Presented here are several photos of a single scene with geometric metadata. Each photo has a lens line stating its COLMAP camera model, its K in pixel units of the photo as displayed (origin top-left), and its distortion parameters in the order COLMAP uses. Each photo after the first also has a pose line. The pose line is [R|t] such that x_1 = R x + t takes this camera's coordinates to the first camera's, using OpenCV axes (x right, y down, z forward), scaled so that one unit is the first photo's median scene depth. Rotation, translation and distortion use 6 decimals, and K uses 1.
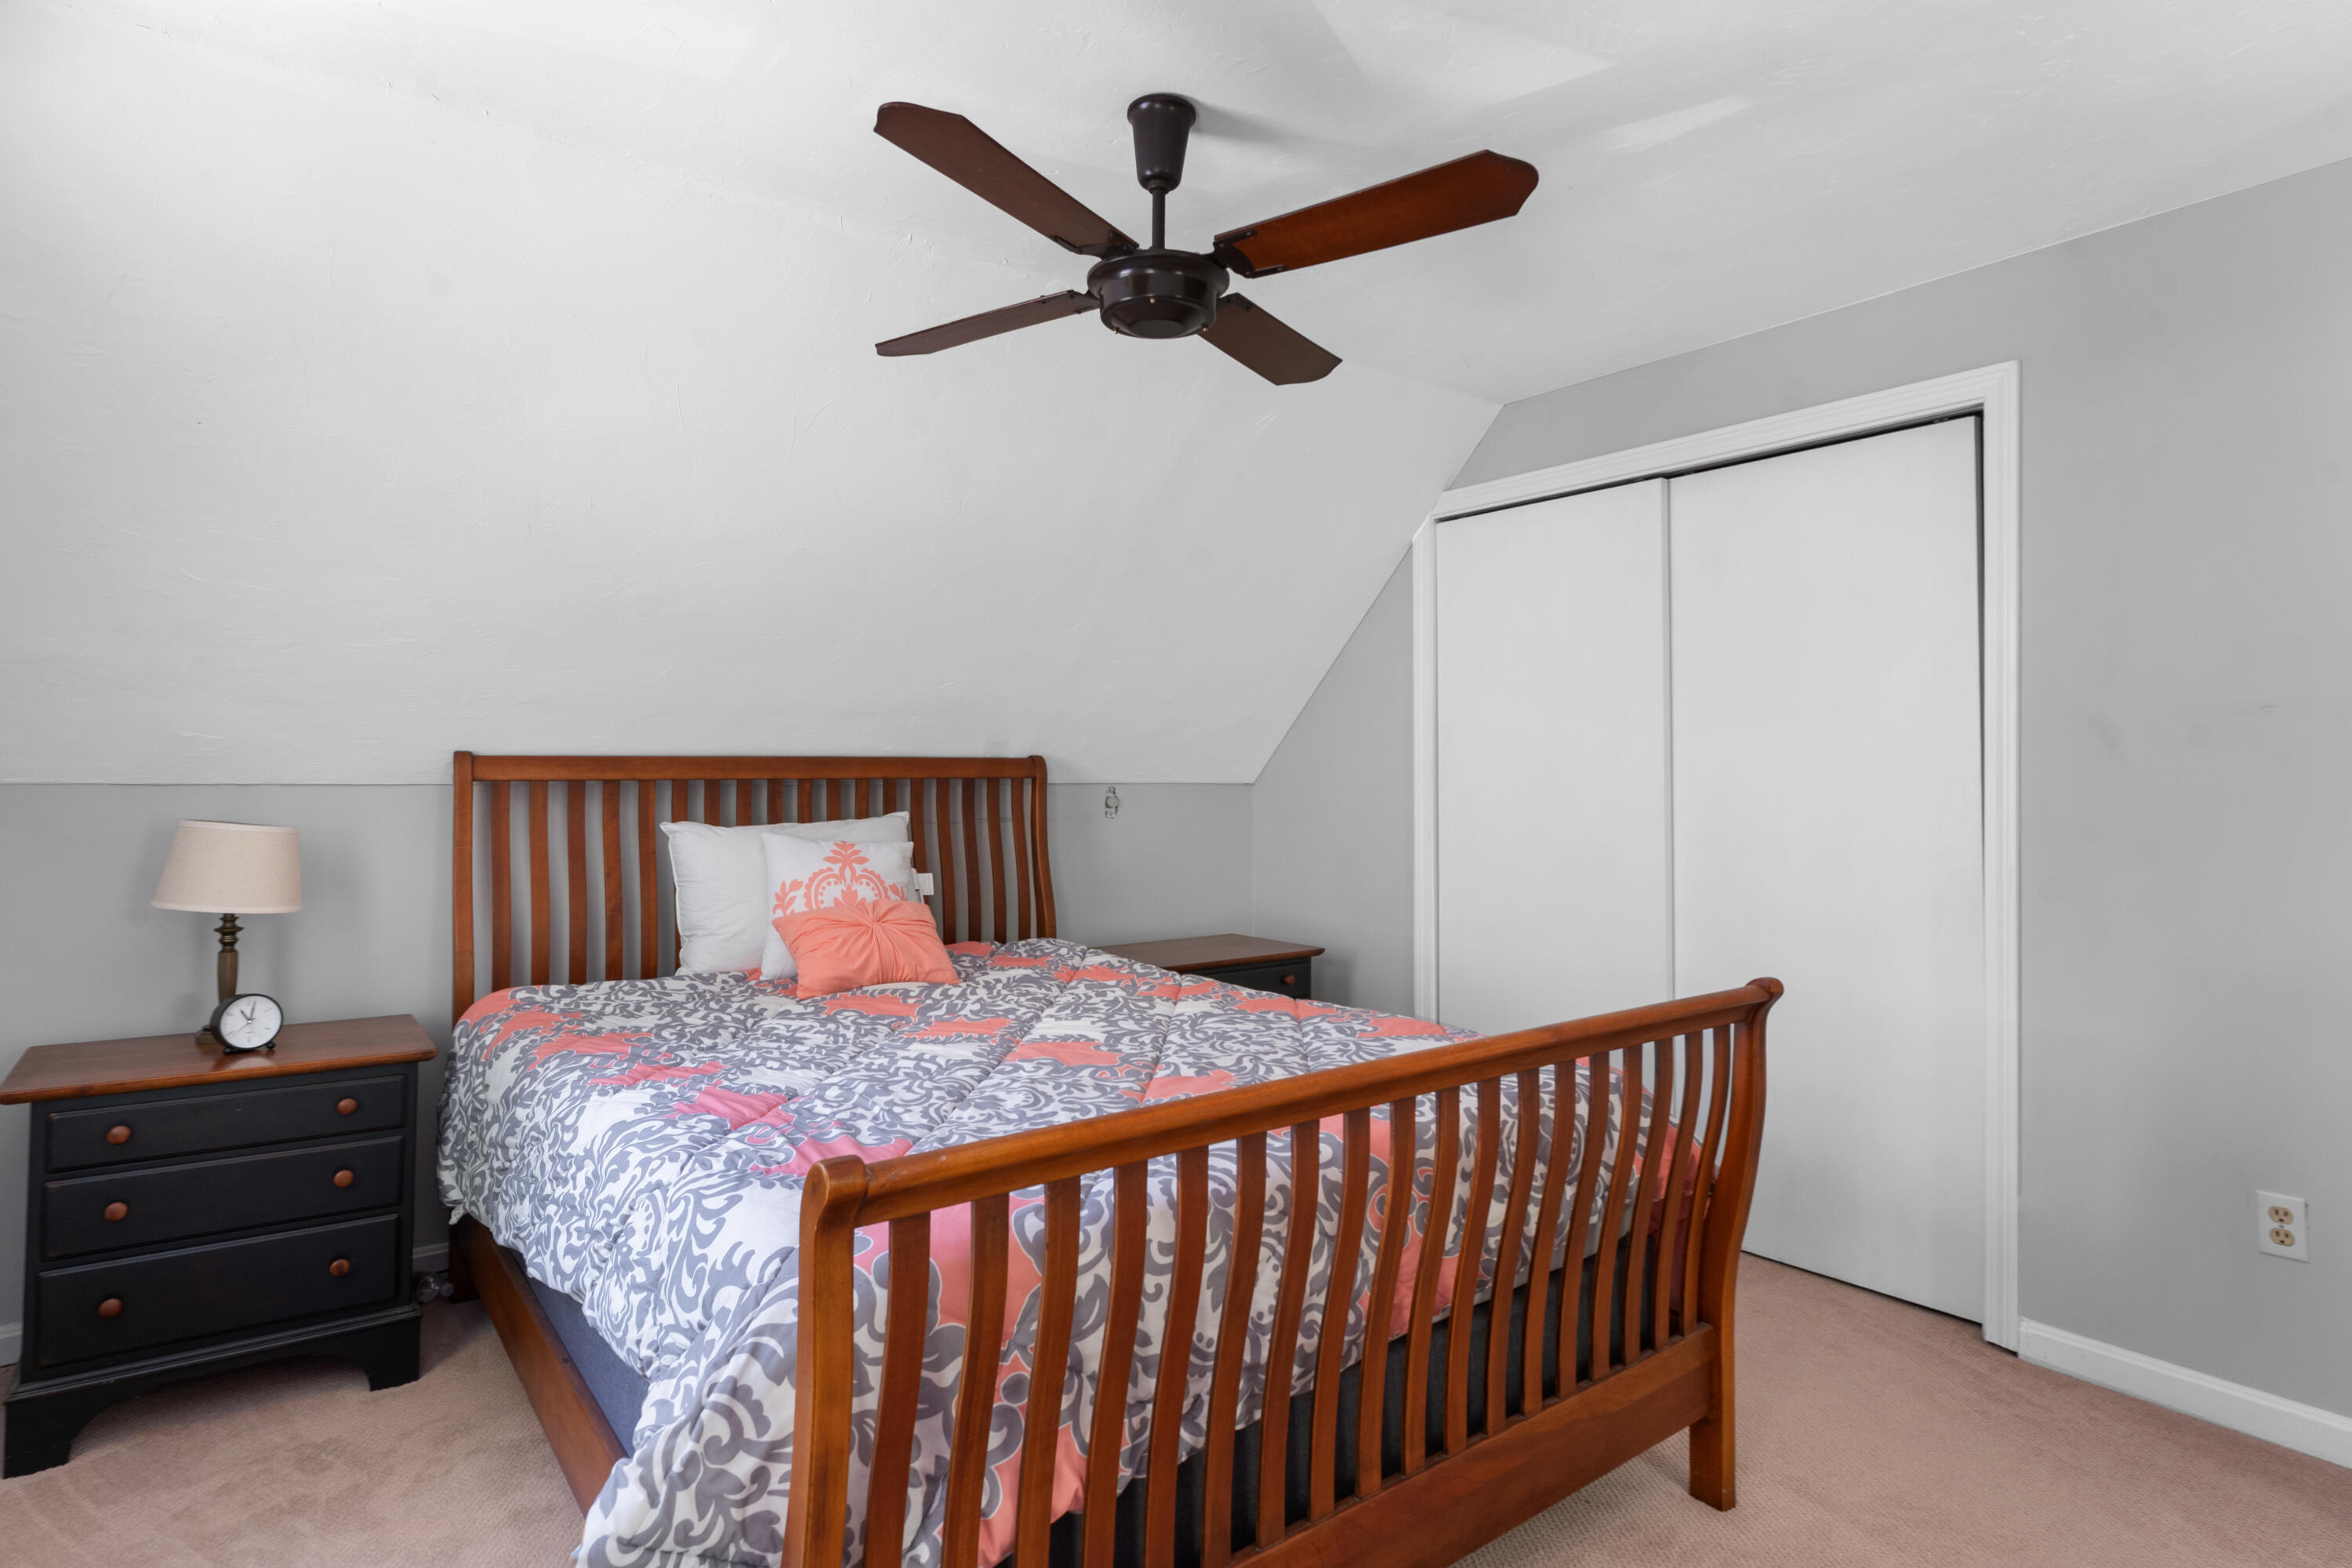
lens RADIAL K [[1234.5, 0, 1176.0], [0, 1234.5, 784.0], [0, 0, 1]] dist [0.001311, 0.000161]
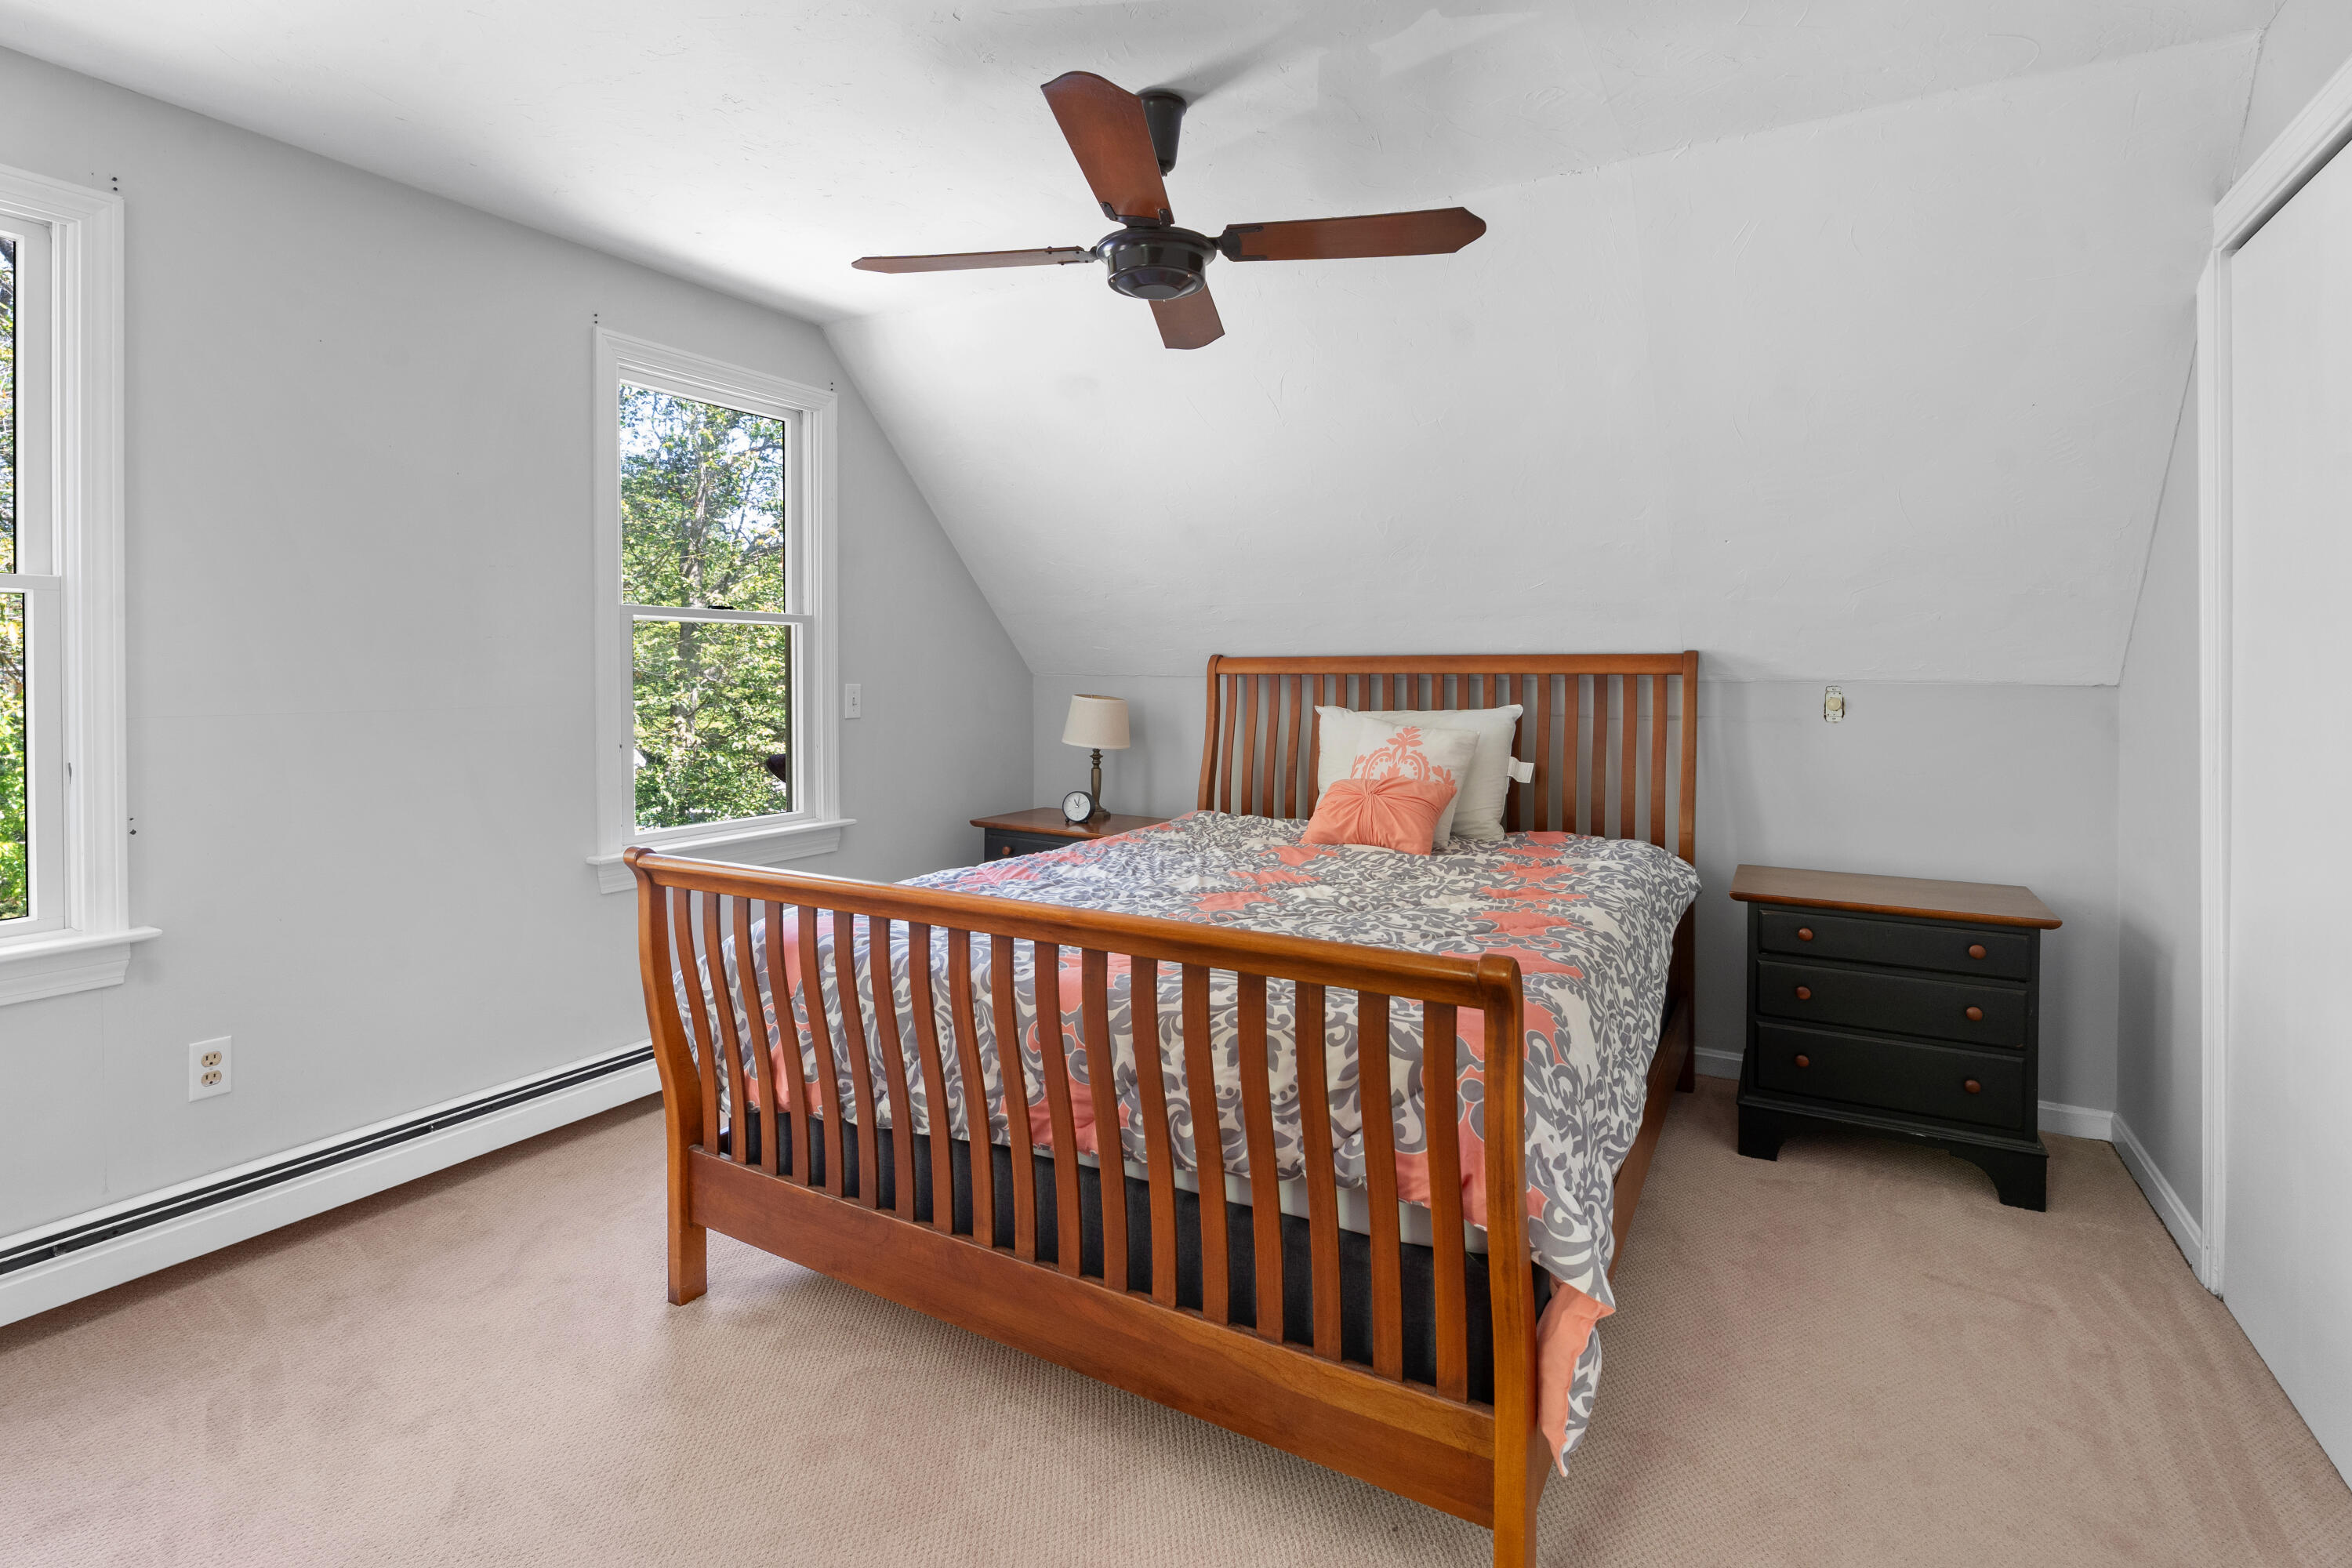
lens RADIAL K [[1125.0, 0, 1173.8], [0, 1125.0, 715.8], [0, 0, 1]] dist [-0.000592, -0.000201]
pose [[0.396515, 0.036437, -0.917305, 0.654131], [-0.006407, 0.999298, 0.036924, -0.002434], [0.918006, -0.008764, 0.396470, 0.378863]]
